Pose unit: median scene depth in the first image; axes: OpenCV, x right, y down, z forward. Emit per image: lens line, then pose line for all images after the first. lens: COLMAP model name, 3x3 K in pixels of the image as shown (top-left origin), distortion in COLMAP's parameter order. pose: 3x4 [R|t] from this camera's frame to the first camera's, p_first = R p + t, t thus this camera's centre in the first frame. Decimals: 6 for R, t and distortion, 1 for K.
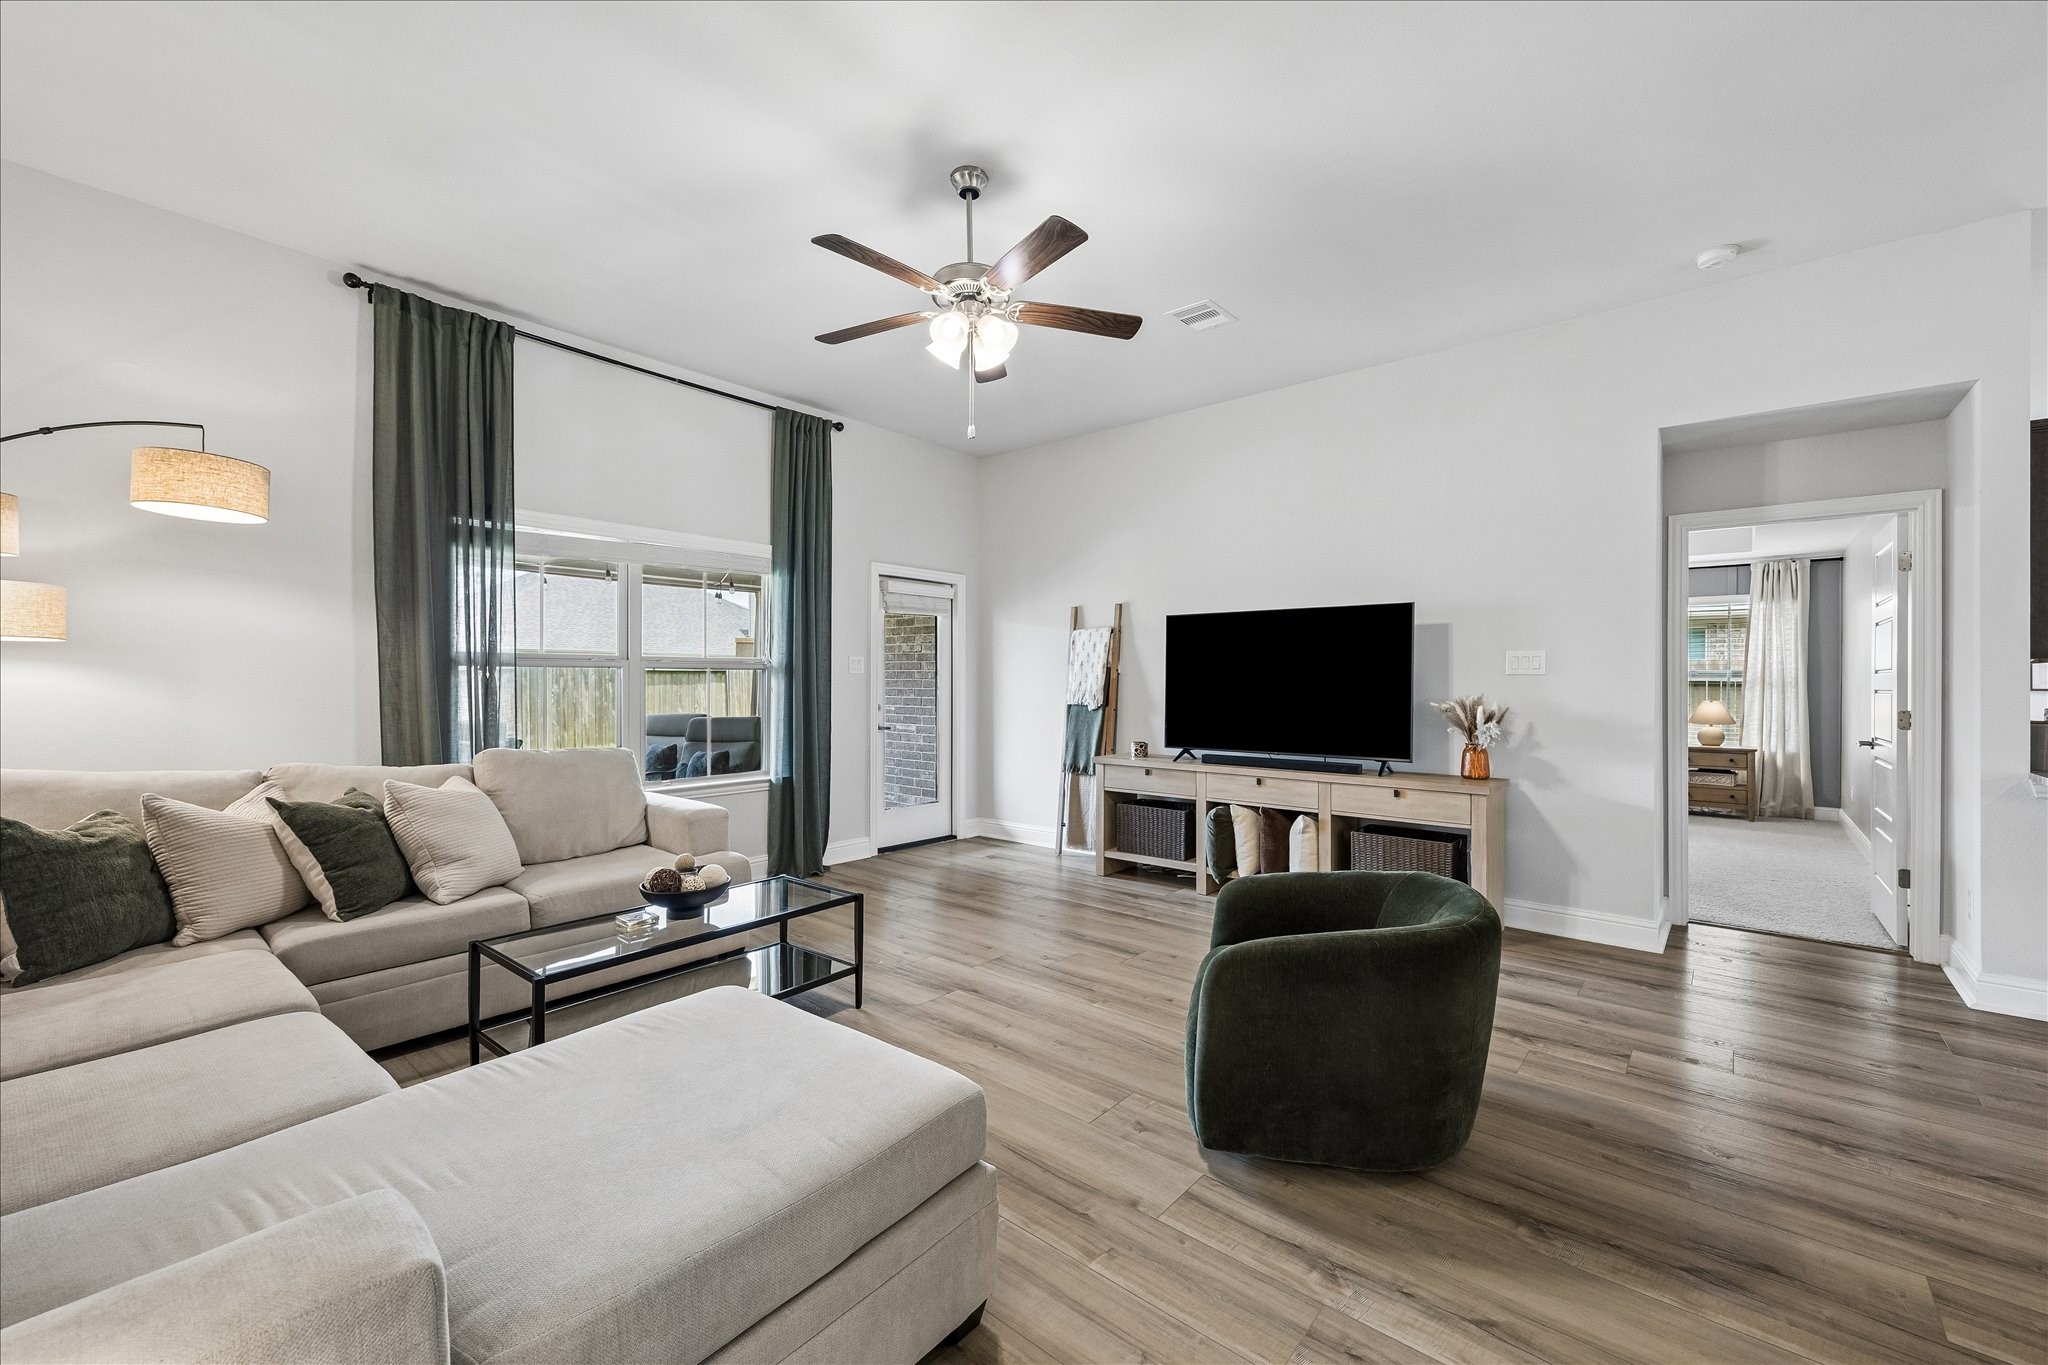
lens RADIAL K [[839.6, 0, 1024.0], [0, 839.6, 682.5], [0, 0, 1]] dist [0.001085, 0.000069]
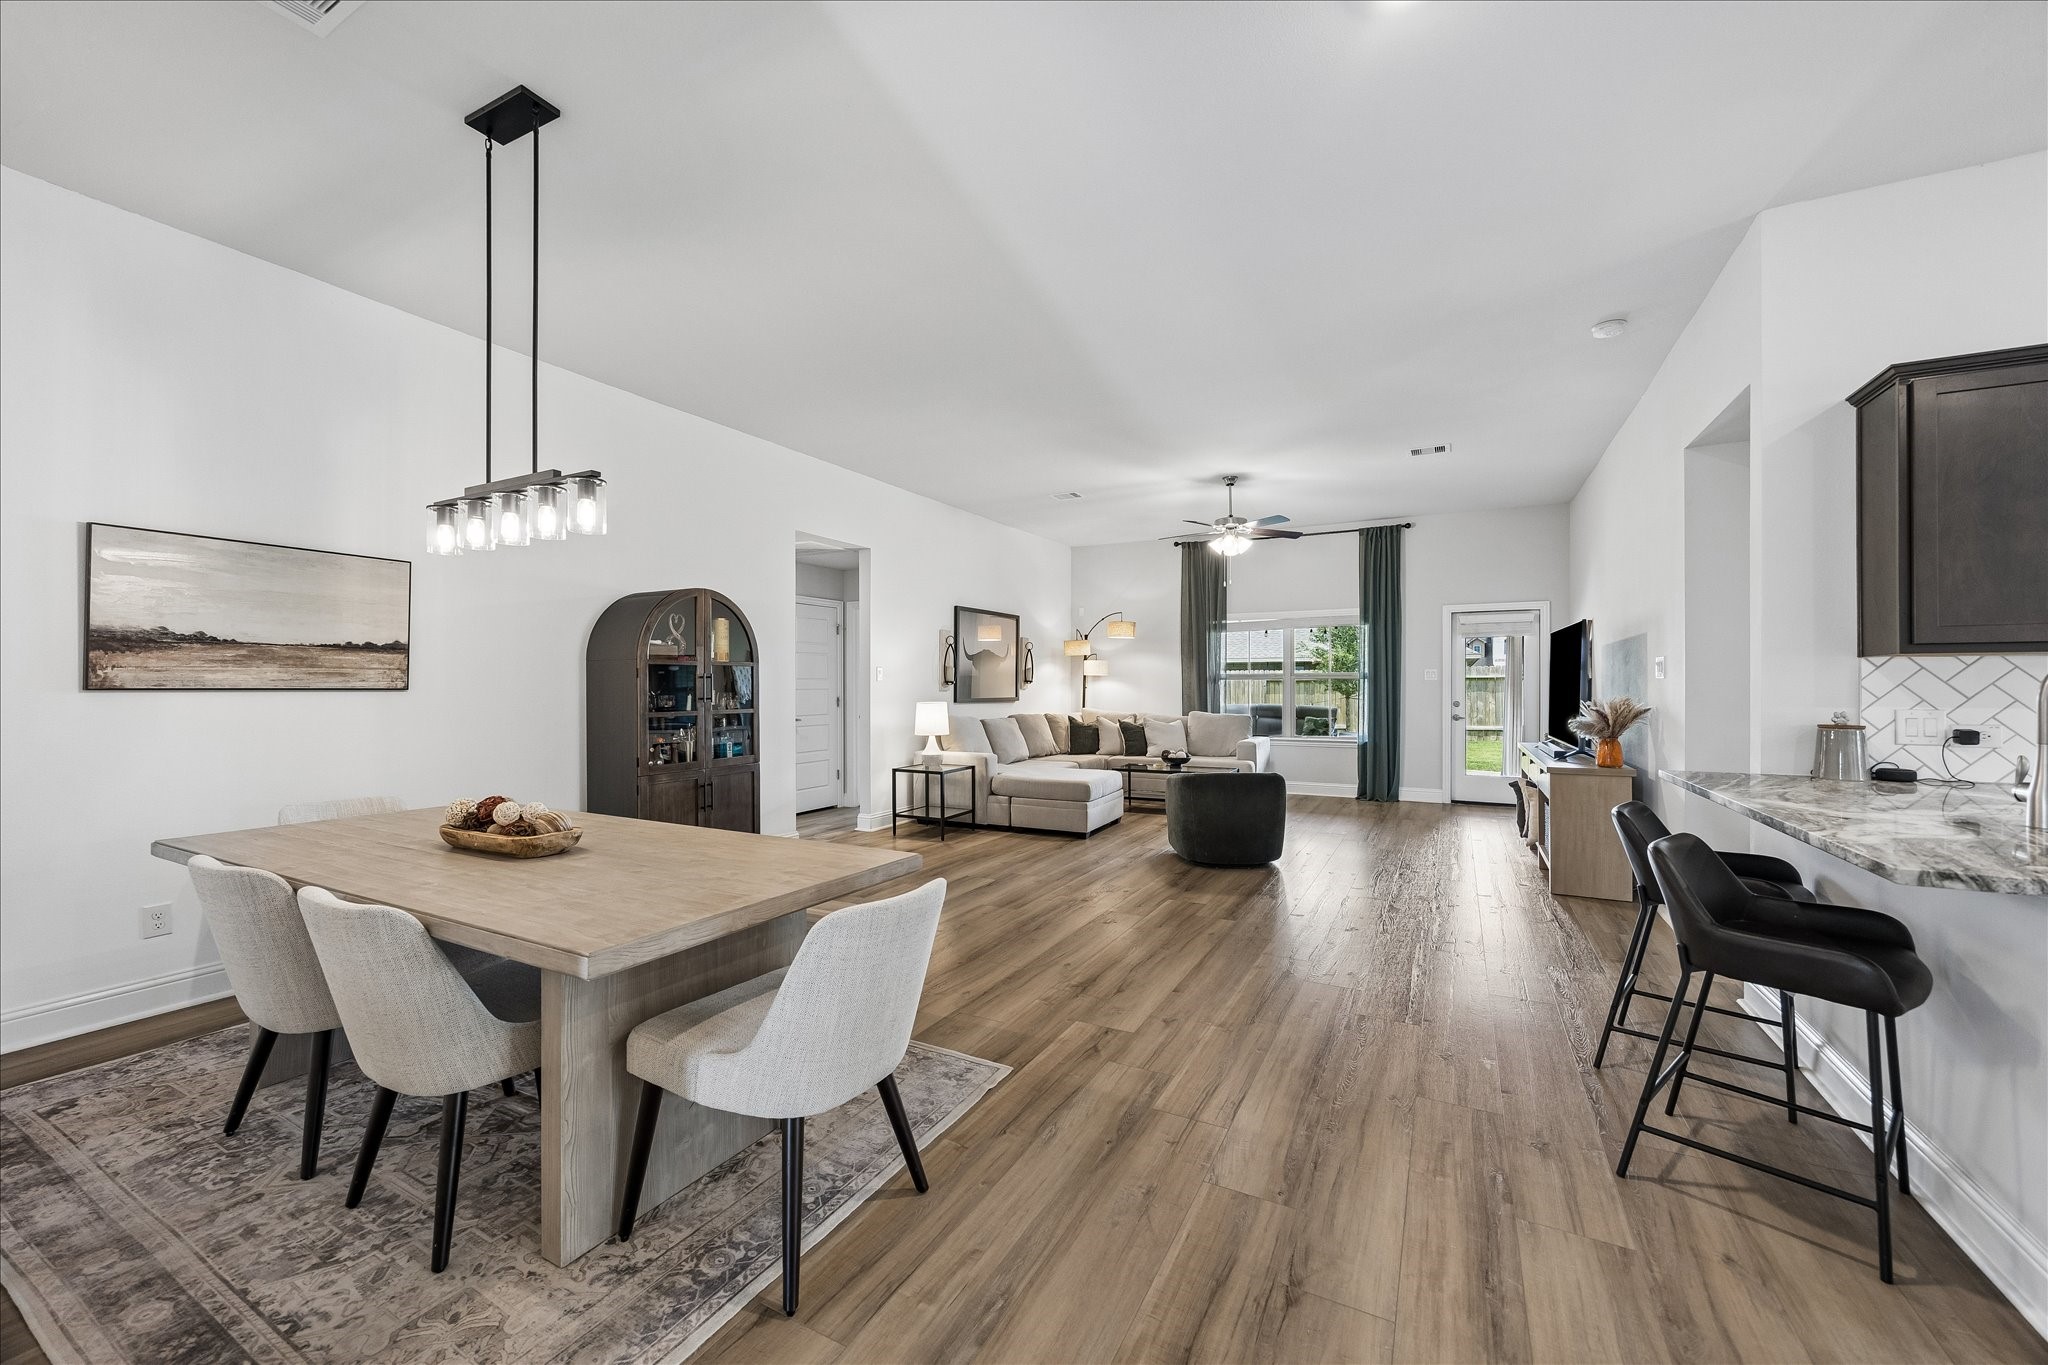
lens RADIAL K [[787.4, 0, 1024.0], [0, 787.4, 682.5], [0, 0, 1]] dist [0.000527, 0.000066]
pose [[0.209652, -0.007018, -0.977751, 1.467330], [0.005739, 0.999966, -0.005947, -0.001331], [0.977759, -0.004365, 0.209685, -0.047403]]
